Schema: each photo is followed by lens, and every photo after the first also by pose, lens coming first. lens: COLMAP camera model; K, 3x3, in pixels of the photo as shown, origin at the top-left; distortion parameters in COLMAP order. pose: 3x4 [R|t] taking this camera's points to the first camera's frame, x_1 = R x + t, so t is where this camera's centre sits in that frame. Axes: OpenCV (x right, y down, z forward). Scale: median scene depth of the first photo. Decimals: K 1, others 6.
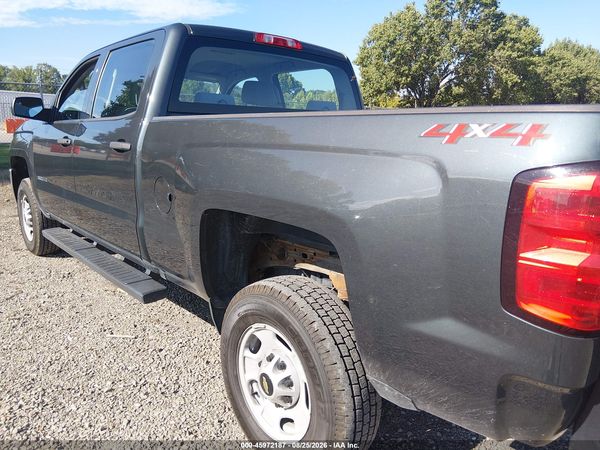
lens RADIAL K [[457.0, 0, 302.9], [0, 457.0, 227.1], [0, 0, 1]] dist [0.009923, -0.052745]
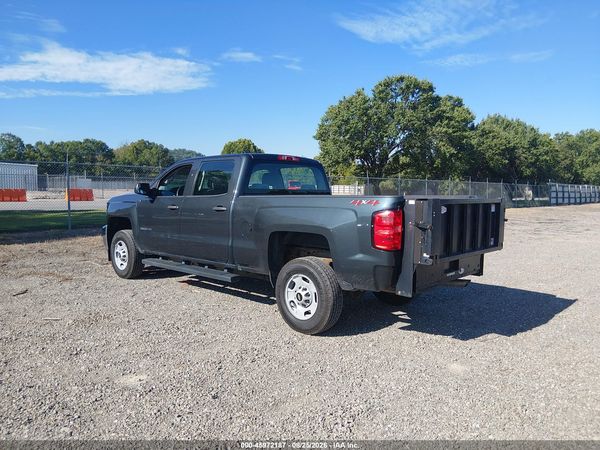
lens RADIAL K [[457.0, 0, 294.3], [0, 457.0, 229.2], [0, 0, 1]] dist [0.009923, -0.052745]
pose [[0.997712, -0.015200, 0.065882, -0.018662], [0.023760, 0.991076, -0.131160, 0.020597], [-0.063301, 0.132425, 0.989170, -0.111366]]
